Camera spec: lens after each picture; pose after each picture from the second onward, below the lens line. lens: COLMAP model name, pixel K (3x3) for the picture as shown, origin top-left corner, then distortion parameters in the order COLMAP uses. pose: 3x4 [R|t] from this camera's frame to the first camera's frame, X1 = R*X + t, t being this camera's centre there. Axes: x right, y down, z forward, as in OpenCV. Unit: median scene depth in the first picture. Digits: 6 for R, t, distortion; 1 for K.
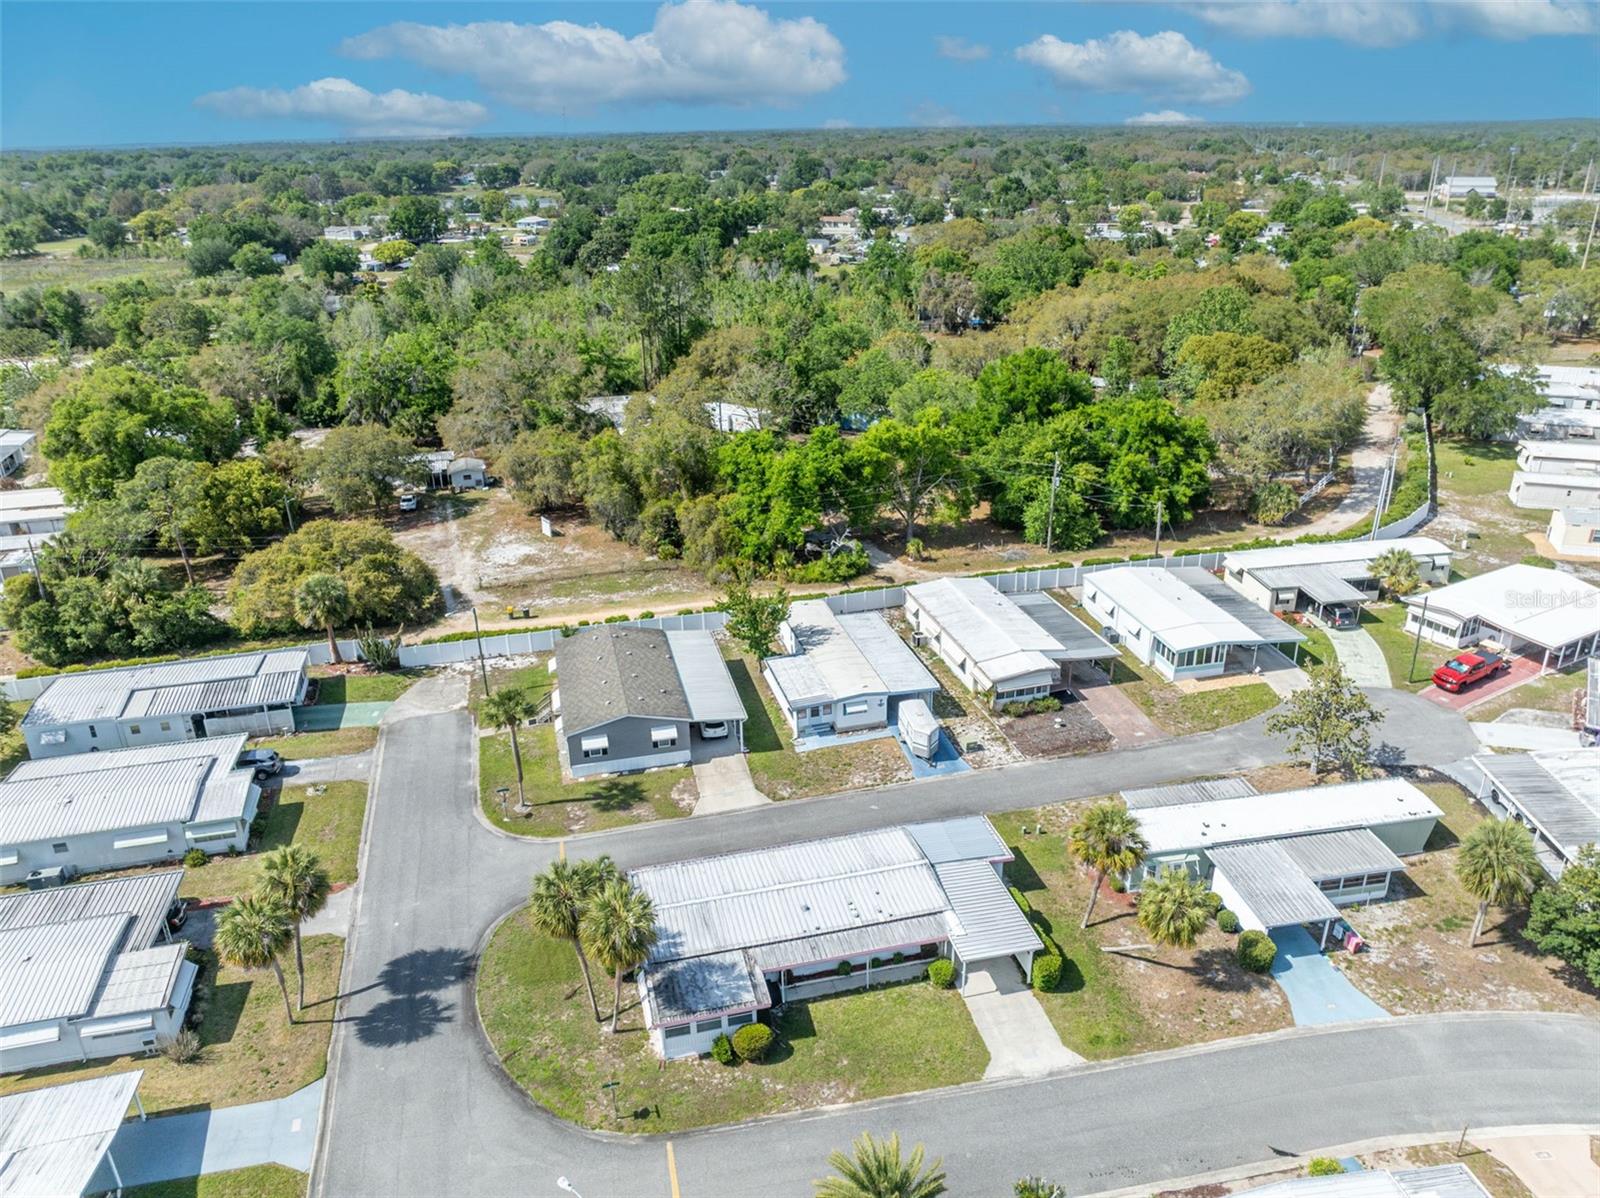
lens RADIAL K [[1127.7, 0, 800.3], [0, 1127.7, 601.8], [0, 0, 1]] dist [-0.039845, 0.010821]
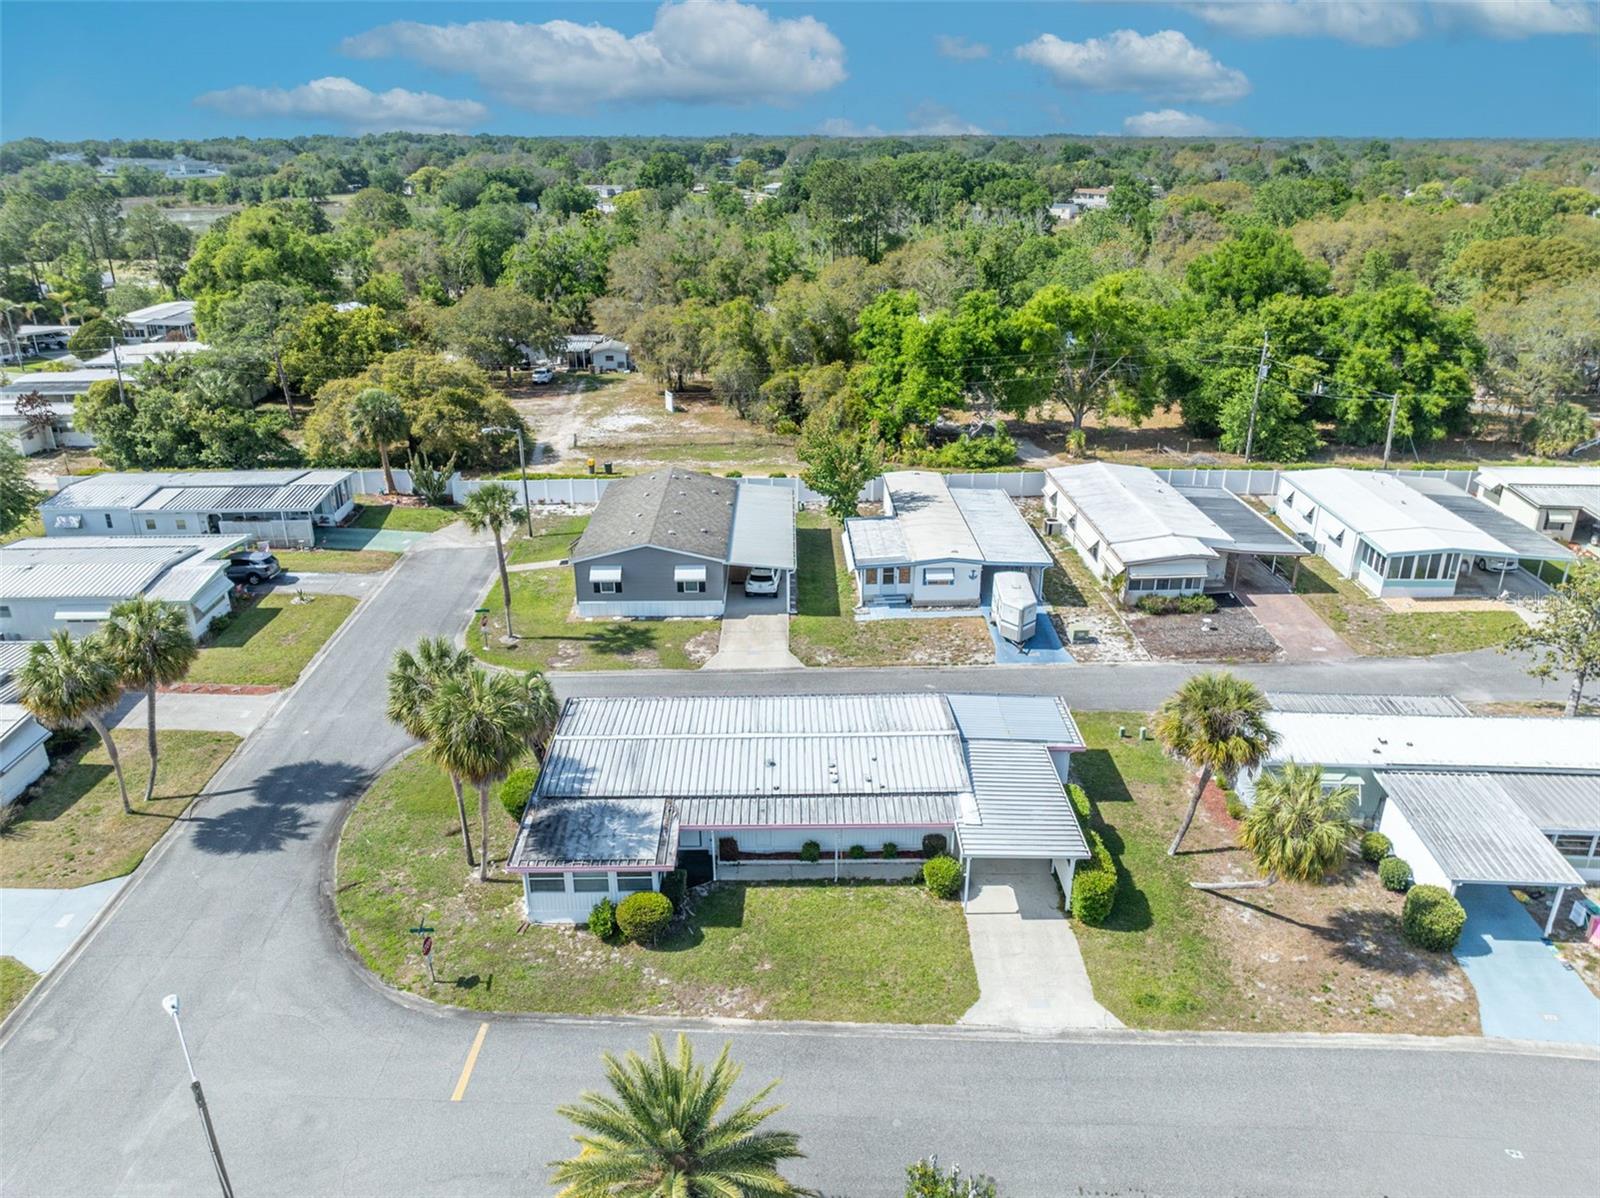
lens RADIAL K [[1127.7, 0, 799.0], [0, 1127.7, 602.2], [0, 0, 1]] dist [-0.039845, 0.010821]
pose [[0.973241, 0.100615, -0.206587, 0.109728], [-0.101704, 0.994800, 0.005368, 0.109292], [0.206053, 0.015787, 0.978414, 0.193409]]
